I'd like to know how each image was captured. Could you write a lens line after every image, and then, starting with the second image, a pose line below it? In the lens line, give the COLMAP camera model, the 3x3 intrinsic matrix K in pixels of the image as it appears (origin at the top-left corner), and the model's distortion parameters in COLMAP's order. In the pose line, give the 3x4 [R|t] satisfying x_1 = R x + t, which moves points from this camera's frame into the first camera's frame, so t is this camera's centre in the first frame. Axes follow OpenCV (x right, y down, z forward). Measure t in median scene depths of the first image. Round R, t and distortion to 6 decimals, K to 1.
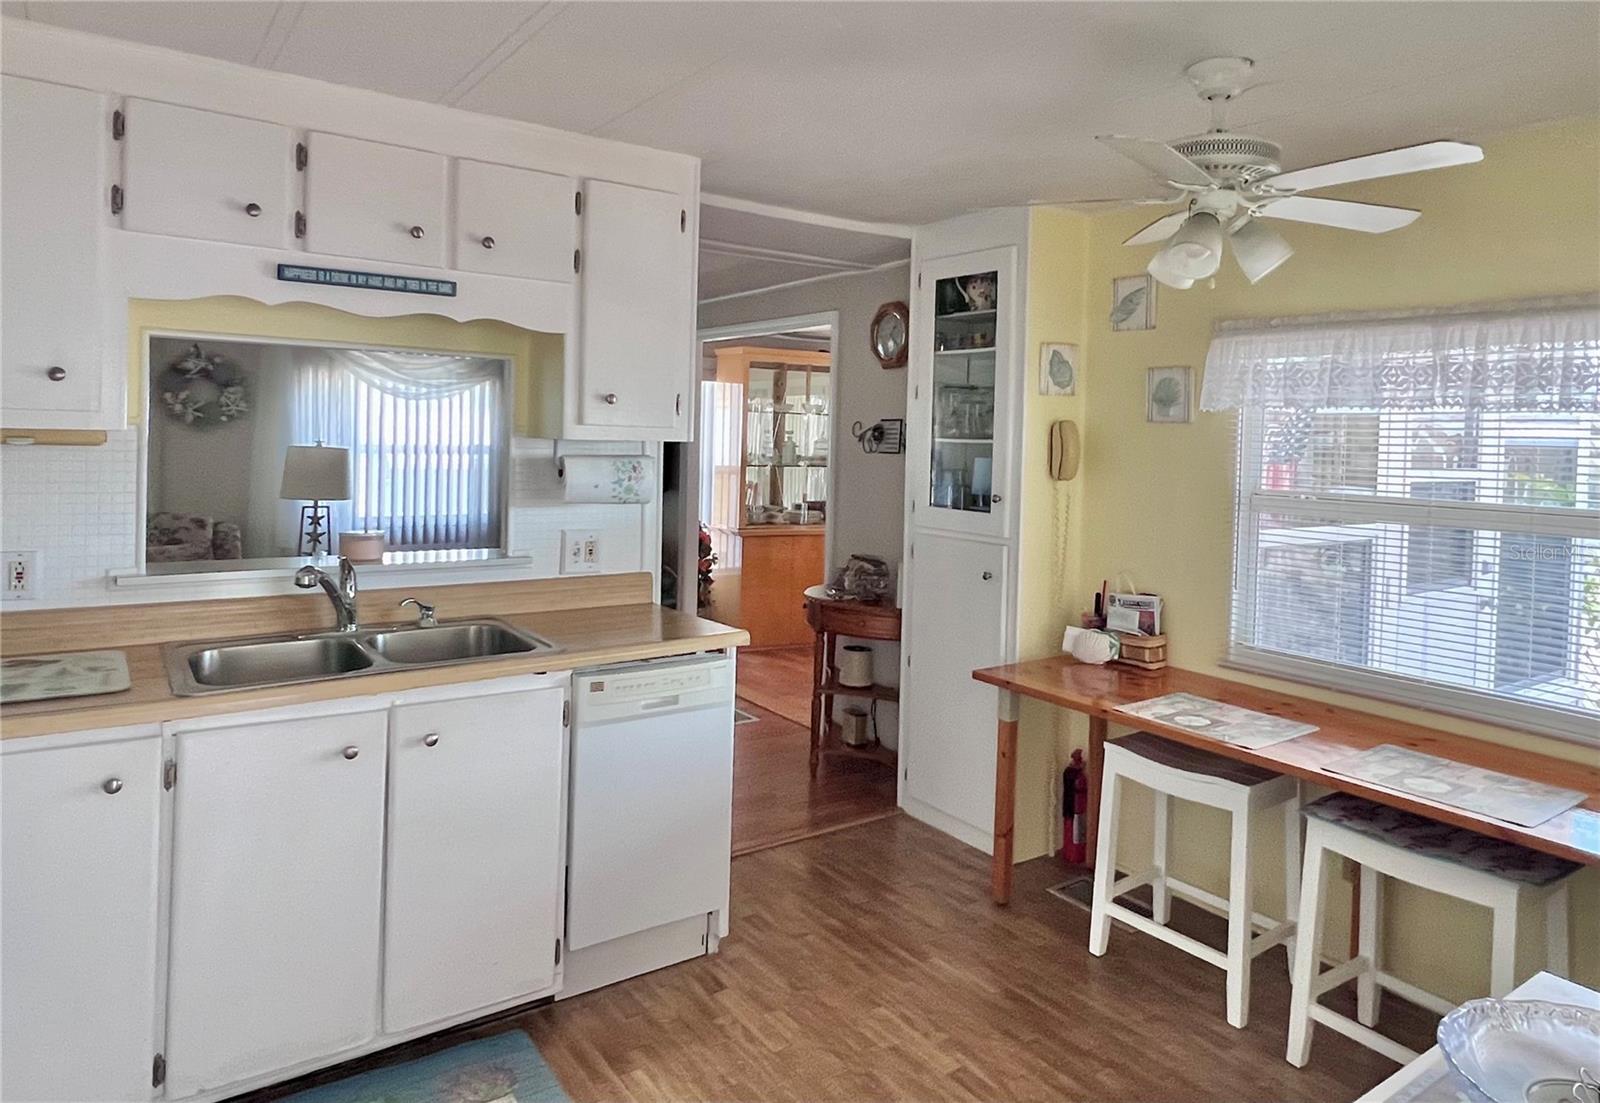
lens RADIAL K [[1026.8, 0, 806.8], [0, 1026.8, 457.1], [0, 0, 1]] dist [0.004405, 0.001102]
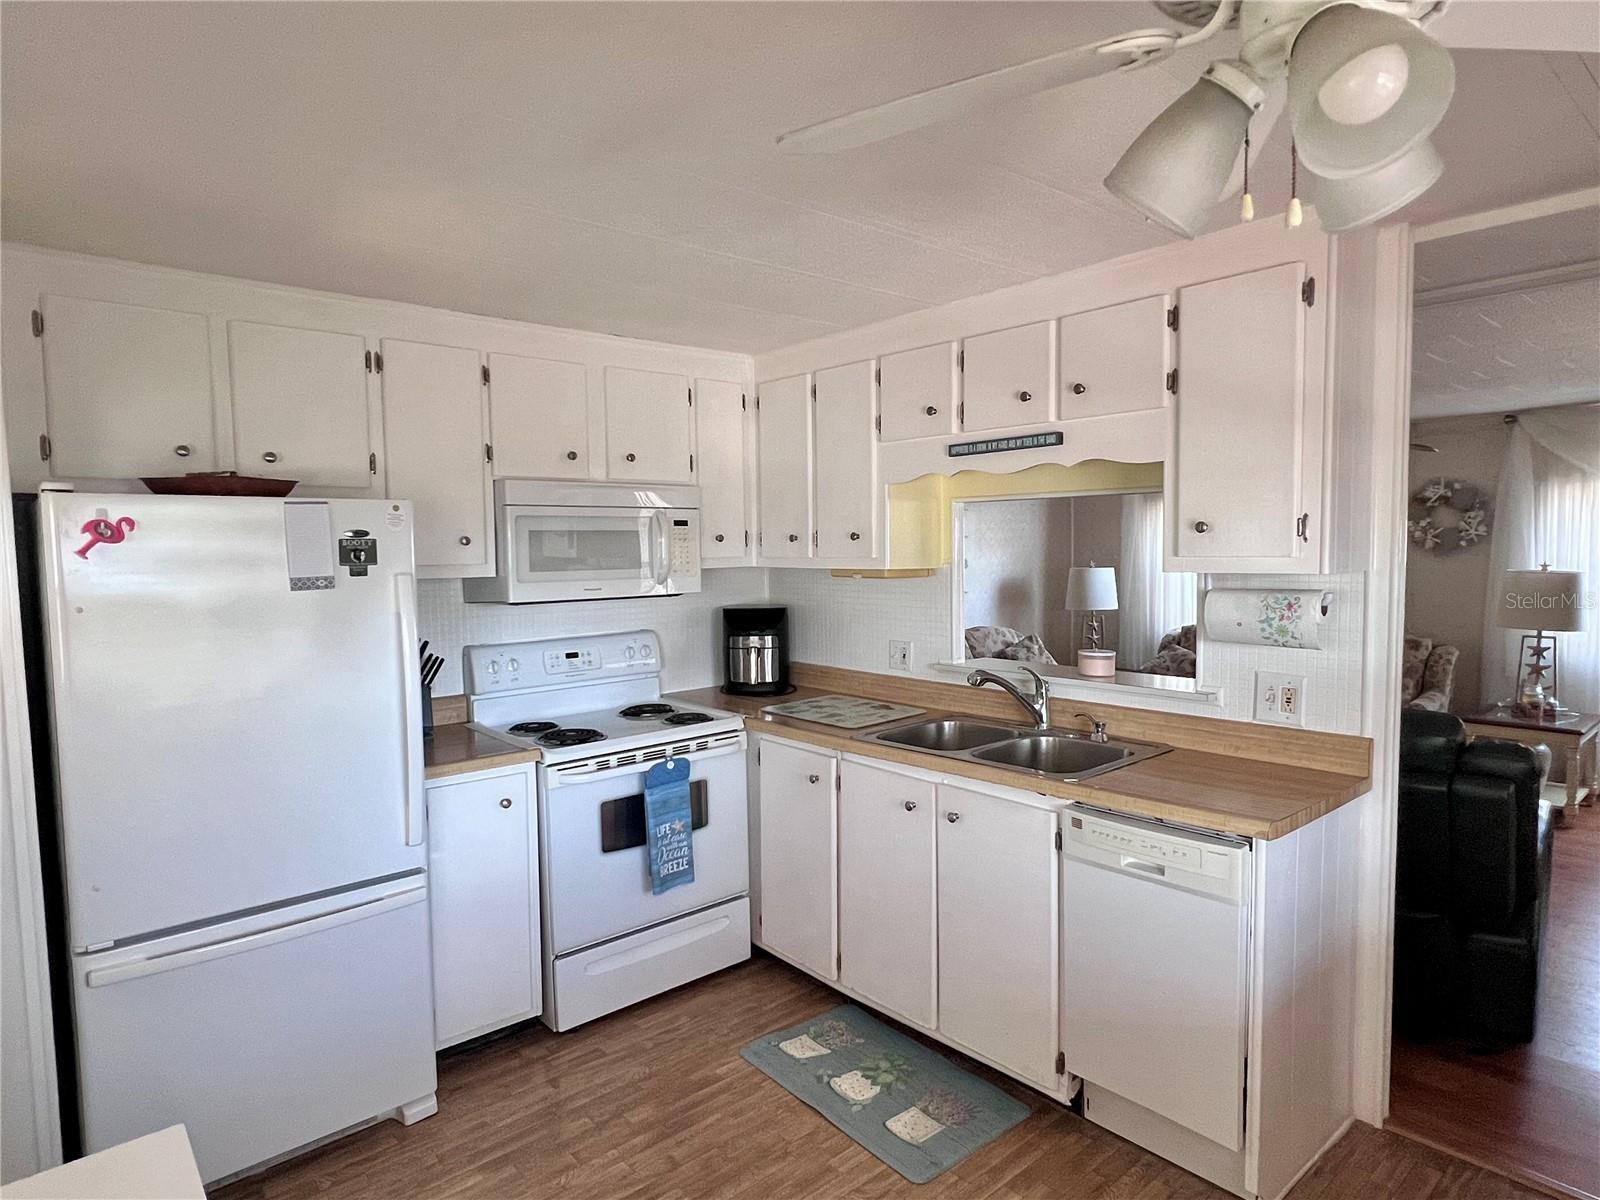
lens RADIAL K [[914.4, 0, 802.8], [0, 914.4, 608.2], [0, 0, 1]] dist [-0.004231, 0.001917]
pose [[0.096333, 0.039755, -0.994555, 0.530192], [-0.002480, 0.999209, 0.039701, -0.015551], [0.995346, -0.001358, 0.096356, 0.536735]]
